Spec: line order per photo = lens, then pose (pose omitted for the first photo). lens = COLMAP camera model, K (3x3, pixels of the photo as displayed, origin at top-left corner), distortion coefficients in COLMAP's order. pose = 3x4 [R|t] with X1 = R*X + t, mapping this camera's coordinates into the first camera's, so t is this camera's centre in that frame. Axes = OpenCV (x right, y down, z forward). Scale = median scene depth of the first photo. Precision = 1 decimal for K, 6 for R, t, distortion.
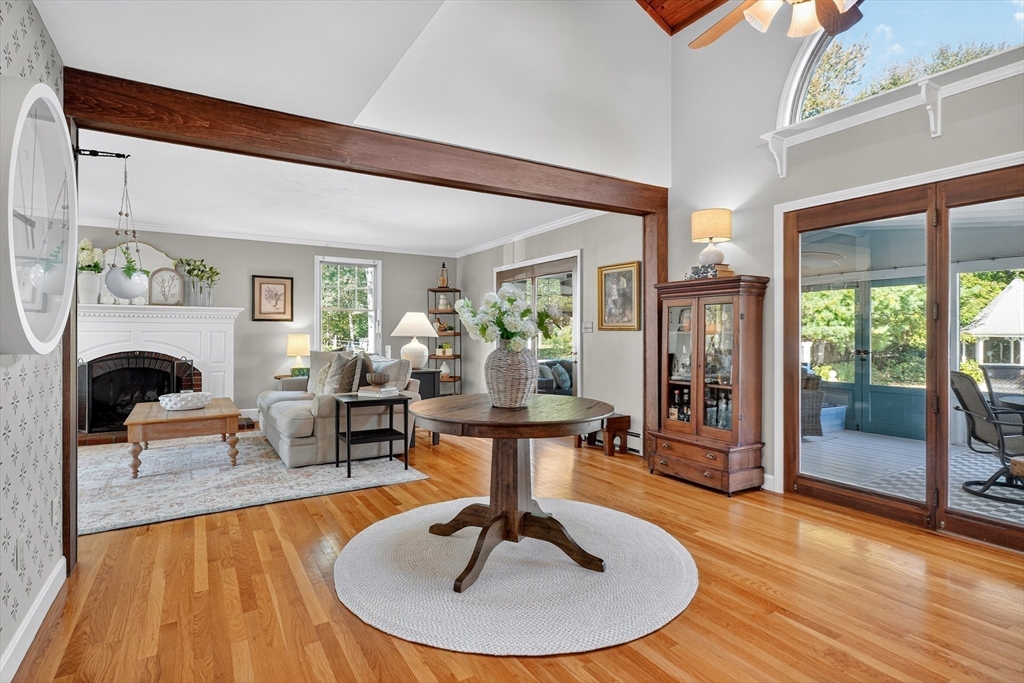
lens RADIAL K [[529.9, 0, 518.0], [0, 529.9, 335.3], [0, 0, 1]] dist [-0.001954, -0.000558]
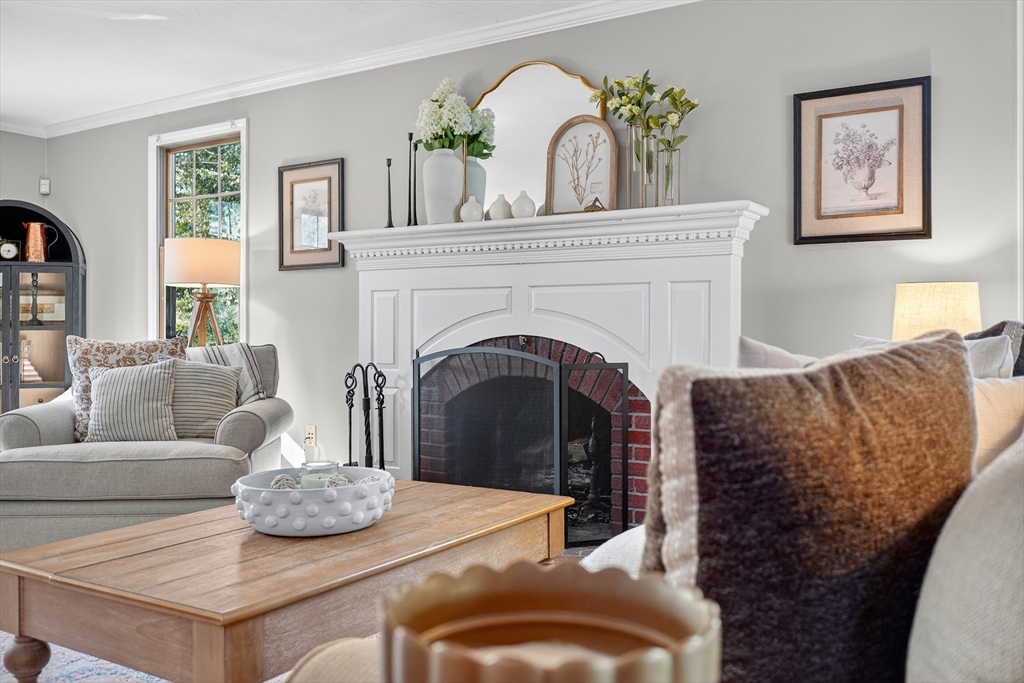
lens RADIAL K [[883.6, 0, 511.1], [0, 883.6, 333.7], [0, 0, 1]] dist [-0.011439, 0.007166]
pose [[0.434236, -0.001165, -0.900798, -0.120341], [-0.006060, 0.999973, -0.004215, 0.029337], [0.900779, 0.007289, 0.434217, 0.669305]]
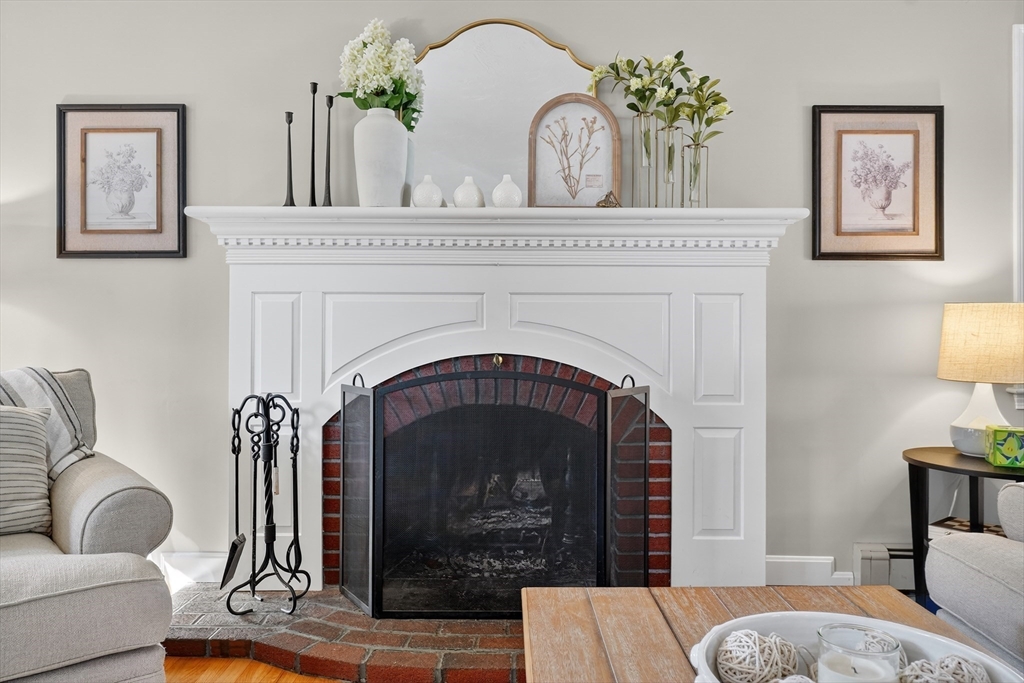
lens RADIAL K [[735.3, 0, 514.0], [0, 735.3, 334.2], [0, 0, 1]] dist [-0.006515, 0.007128]
pose [[0.849020, -0.003839, -0.528346, -0.452435], [-0.003285, 0.999916, -0.012544, 0.021797], [0.528350, 0.012386, 0.848936, 0.595192]]
